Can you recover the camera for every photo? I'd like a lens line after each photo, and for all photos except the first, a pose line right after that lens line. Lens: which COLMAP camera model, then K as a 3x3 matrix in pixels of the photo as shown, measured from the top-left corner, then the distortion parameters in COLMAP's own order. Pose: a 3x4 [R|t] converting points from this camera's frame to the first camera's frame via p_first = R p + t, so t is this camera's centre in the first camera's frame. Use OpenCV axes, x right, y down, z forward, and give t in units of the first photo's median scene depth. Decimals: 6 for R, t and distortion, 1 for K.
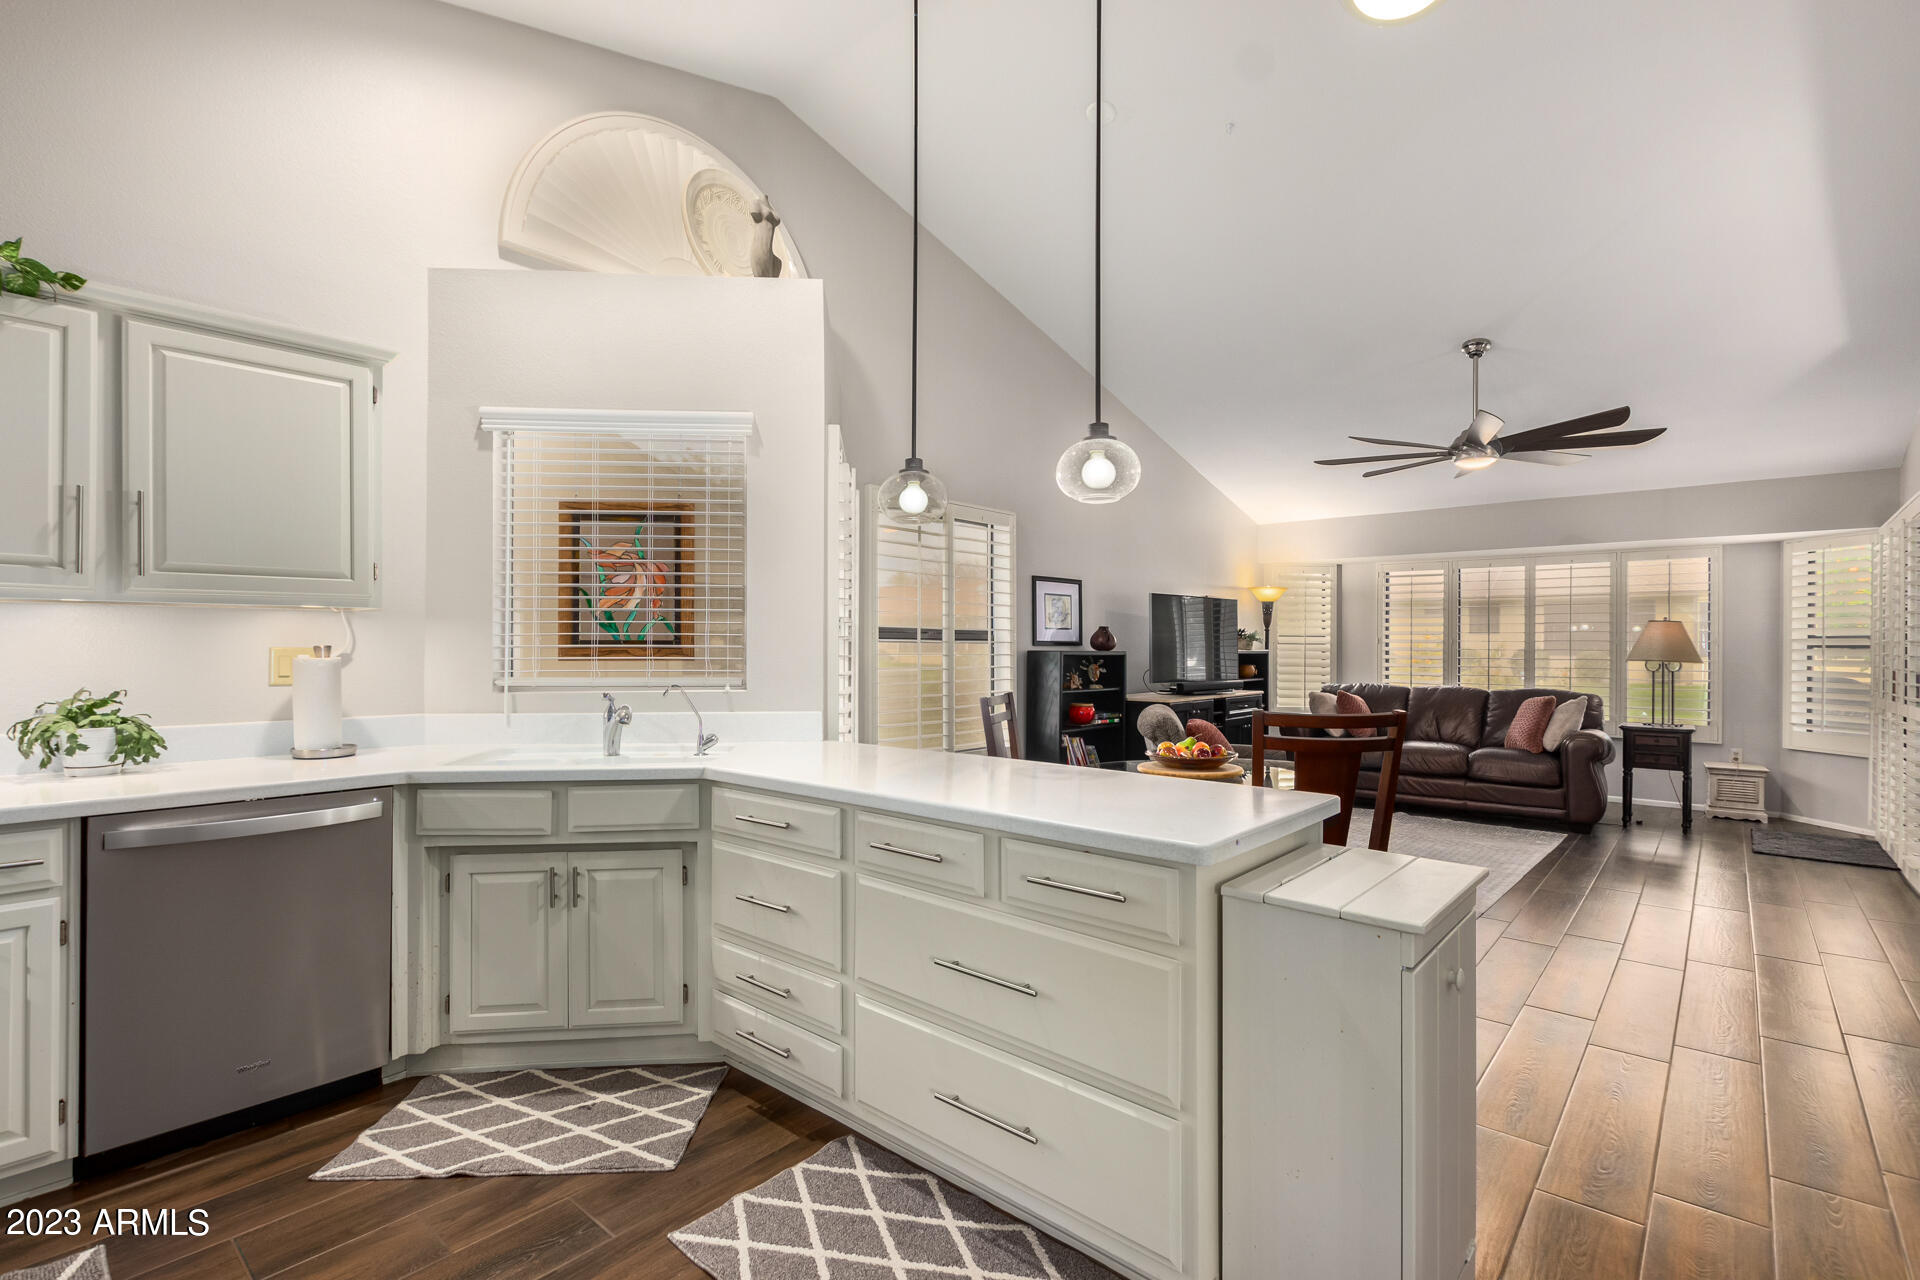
lens RADIAL K [[878.5, 0, 960.0], [0, 878.5, 640.0], [0, 0, 1]] dist [0.002239, -0.000089]
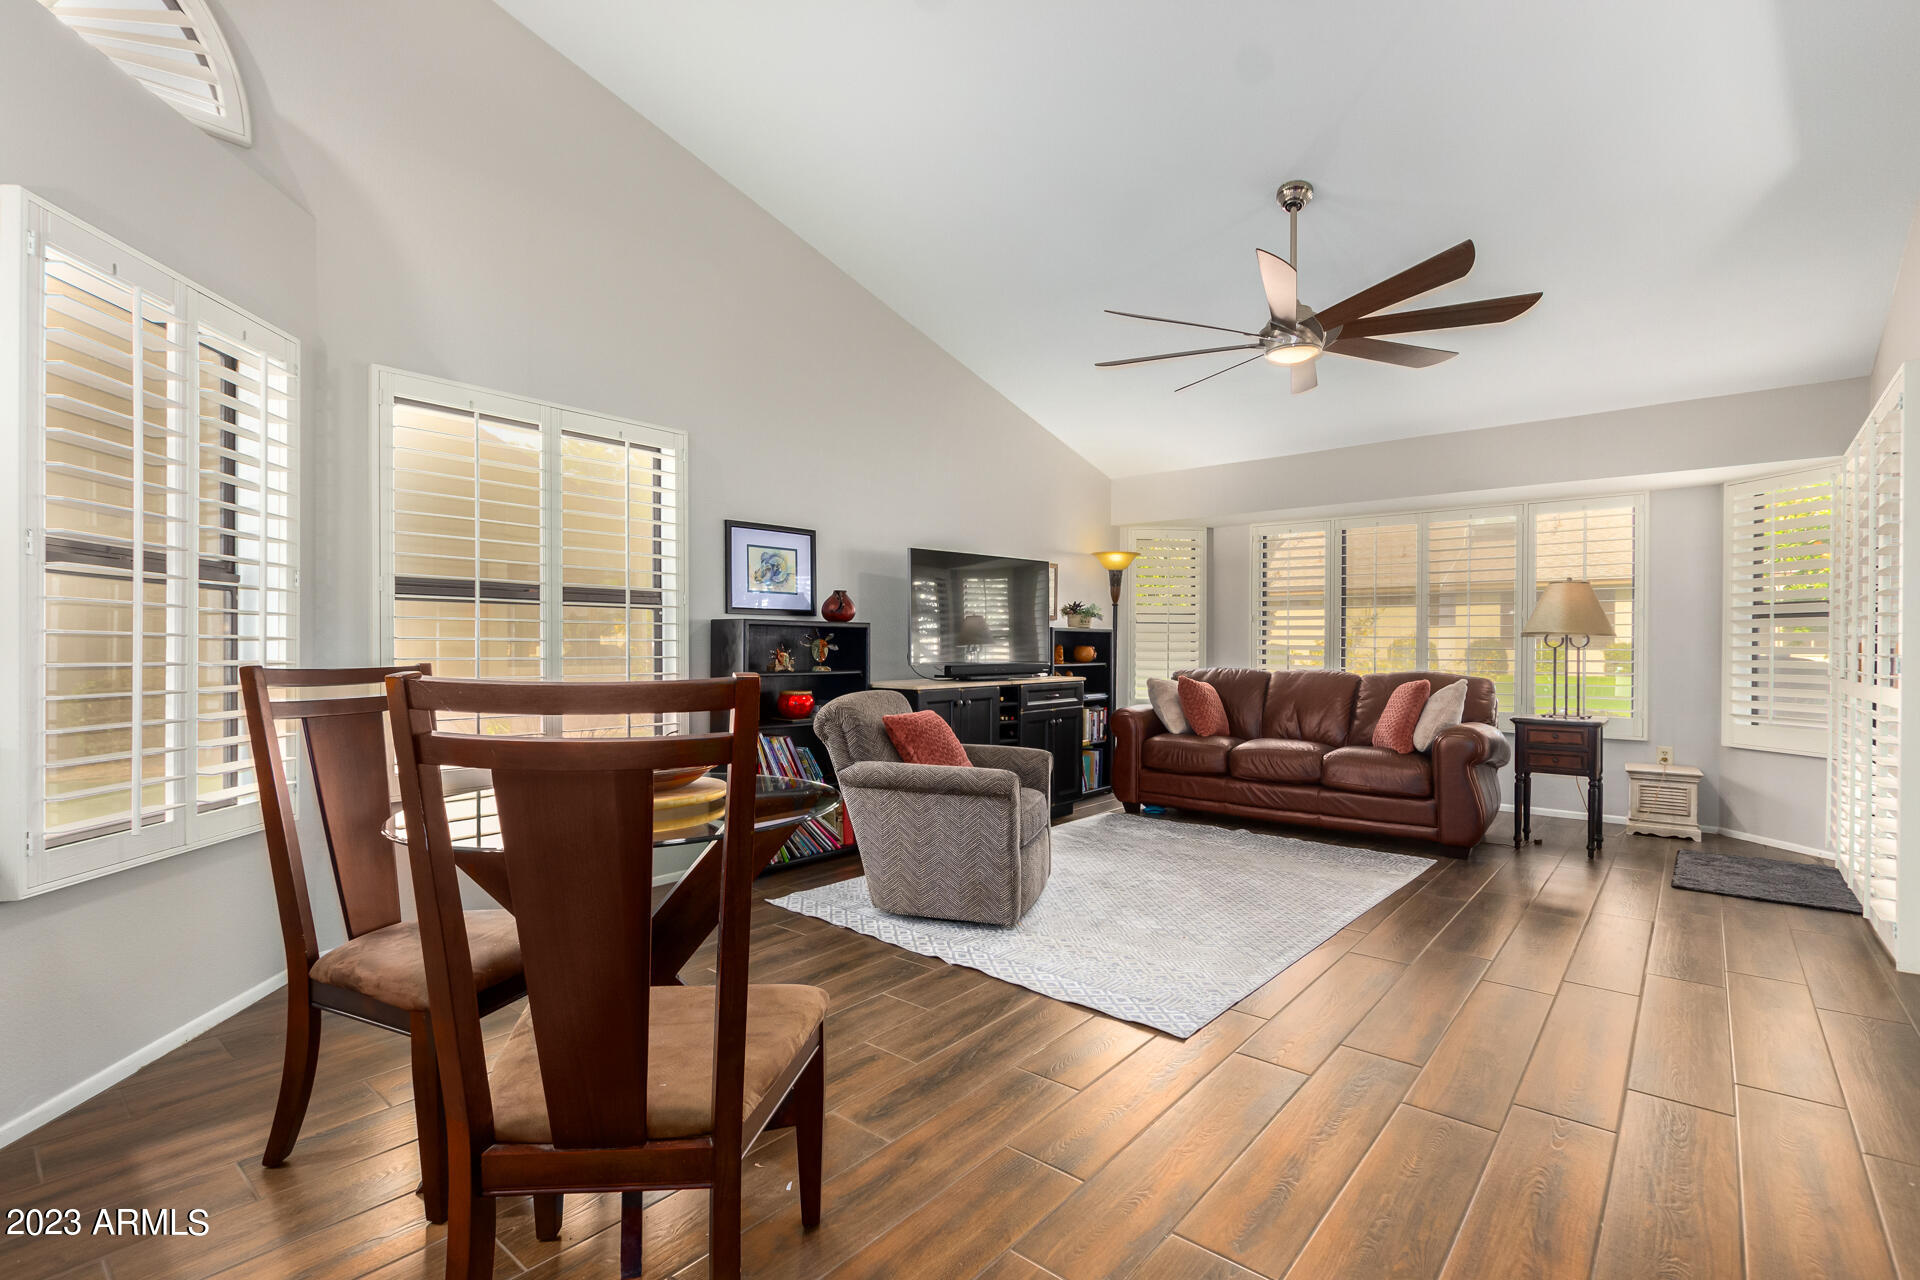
lens RADIAL K [[879.9, 0, 960.0], [0, 879.9, 645.9], [0, 0, 1]] dist [0.002161, 0.000771]
pose [[0.999870, -0.002961, 0.015852, 0.250344], [0.002829, 0.999961, 0.008335, 0.026066], [-0.015876, -0.008289, 0.999840, 0.231343]]
